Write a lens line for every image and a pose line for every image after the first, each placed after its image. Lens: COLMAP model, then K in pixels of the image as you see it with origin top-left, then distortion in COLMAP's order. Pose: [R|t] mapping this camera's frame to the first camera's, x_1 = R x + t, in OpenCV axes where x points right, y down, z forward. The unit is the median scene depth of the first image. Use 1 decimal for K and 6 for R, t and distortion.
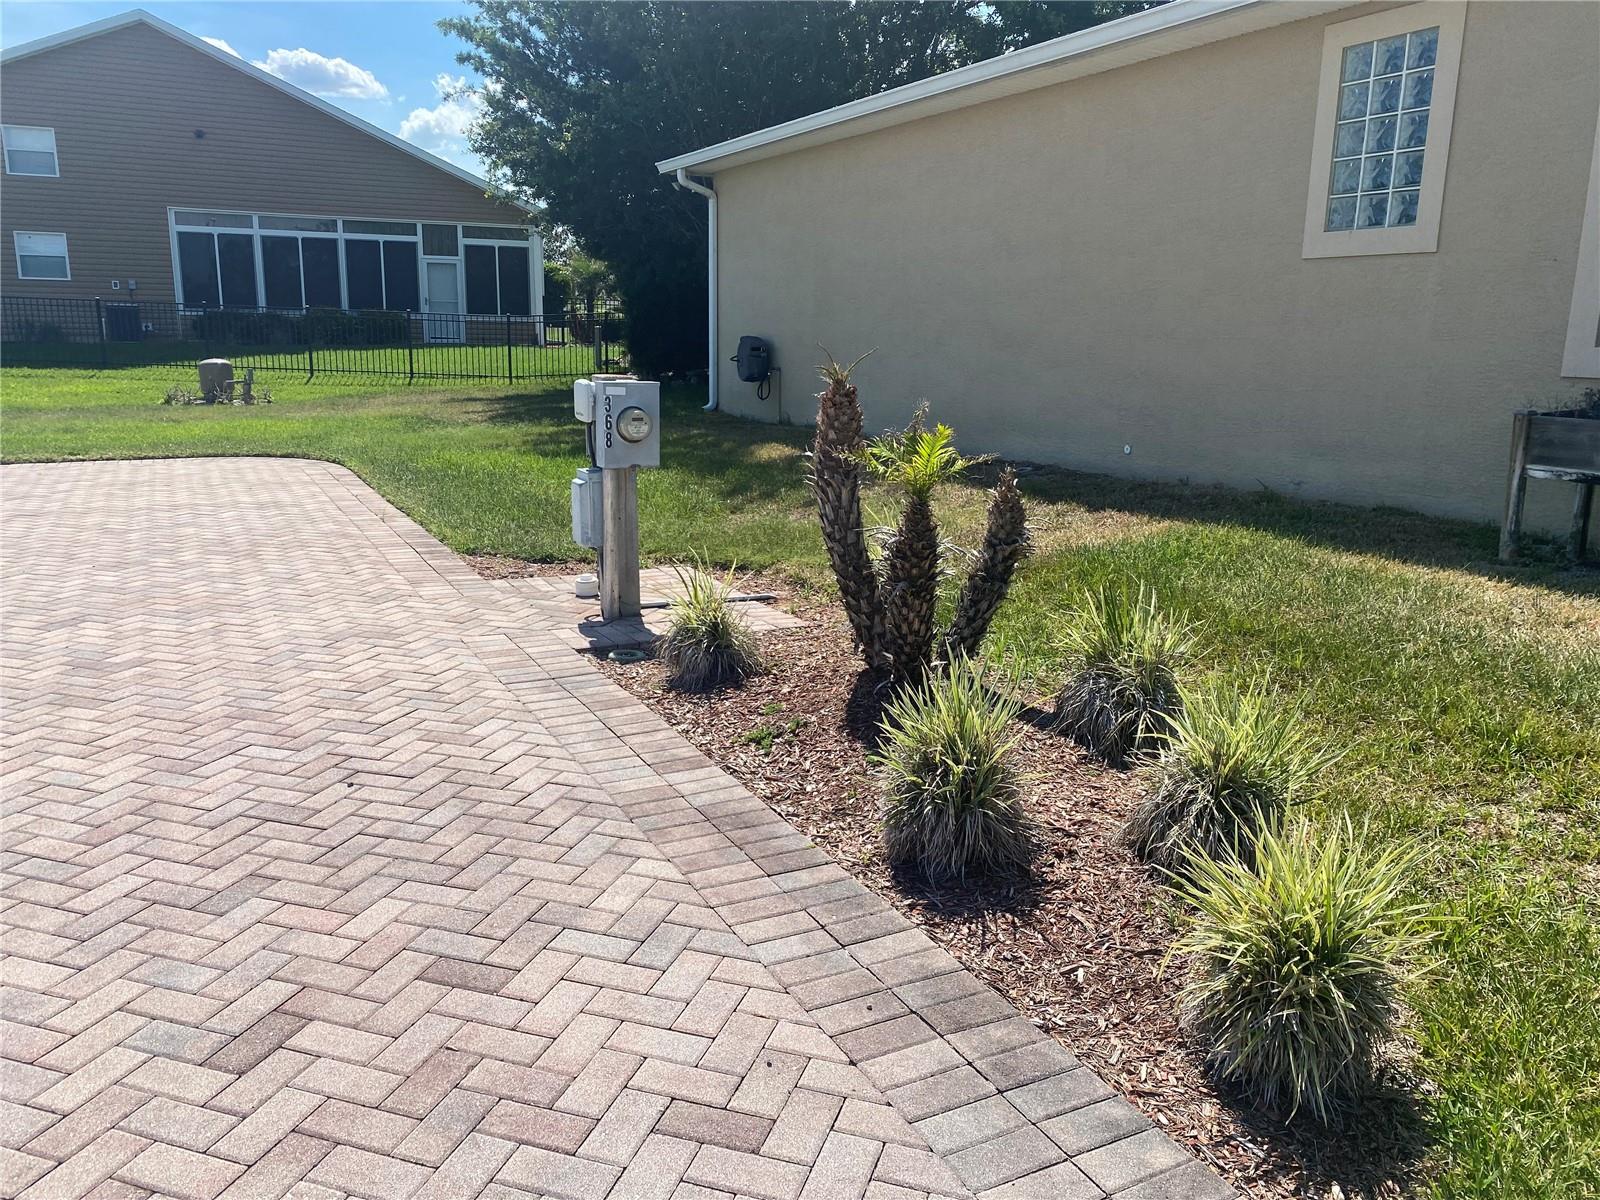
lens RADIAL K [[1247.3, 0, 795.9], [0, 1247.3, 585.1], [0, 0, 1]] dist [0.048206, -0.072626]
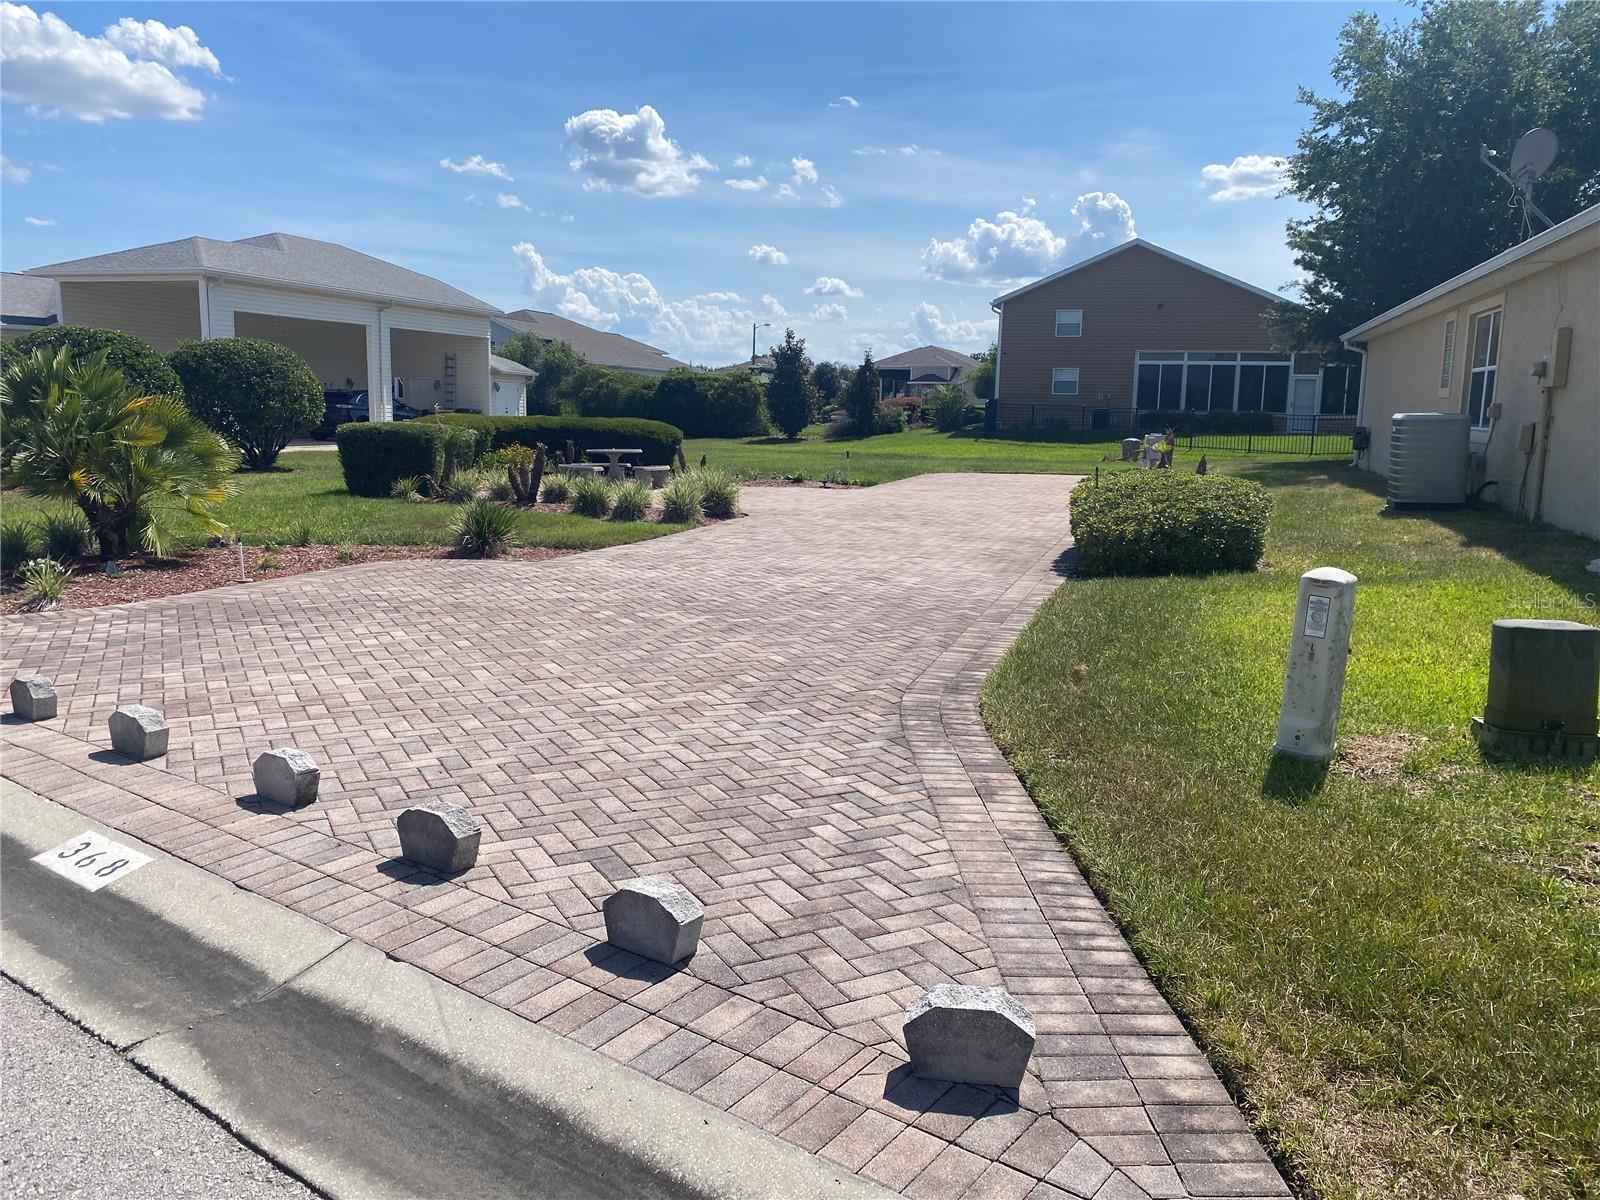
lens RADIAL K [[1247.3, 0, 791.5], [0, 1247.3, 597.9], [0, 0, 1]] dist [0.048206, -0.072626]
pose [[0.719808, 0.104906, -0.686200, 0.385999], [-0.149258, 0.988784, -0.005403, 0.113152], [0.677937, 0.106310, 0.727392, -0.541190]]
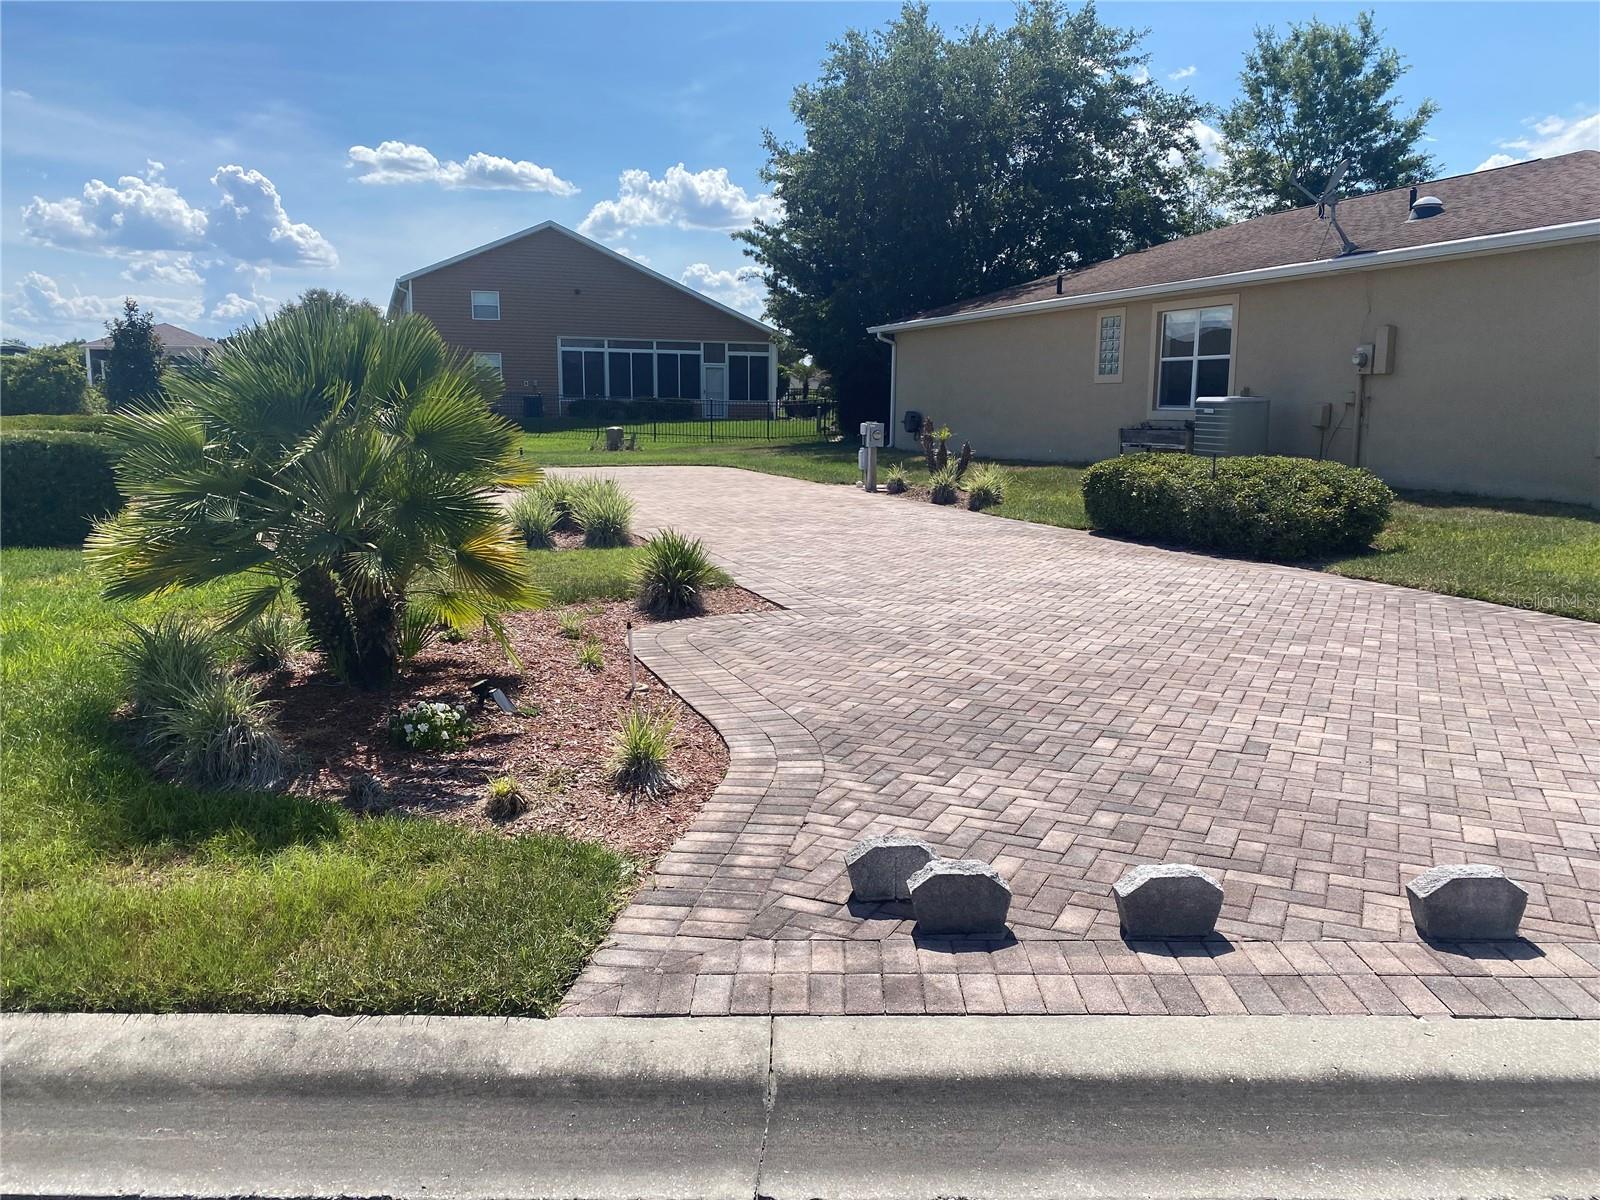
lens RADIAL K [[1247.3, 0, 803.8], [0, 1247.3, 605.6], [0, 0, 1]] dist [0.048206, -0.072626]
pose [[0.992178, 0.013270, -0.124122, 0.027537], [-0.018778, 0.998885, -0.043313, 0.124447], [0.123408, 0.045305, 0.991321, -0.612933]]
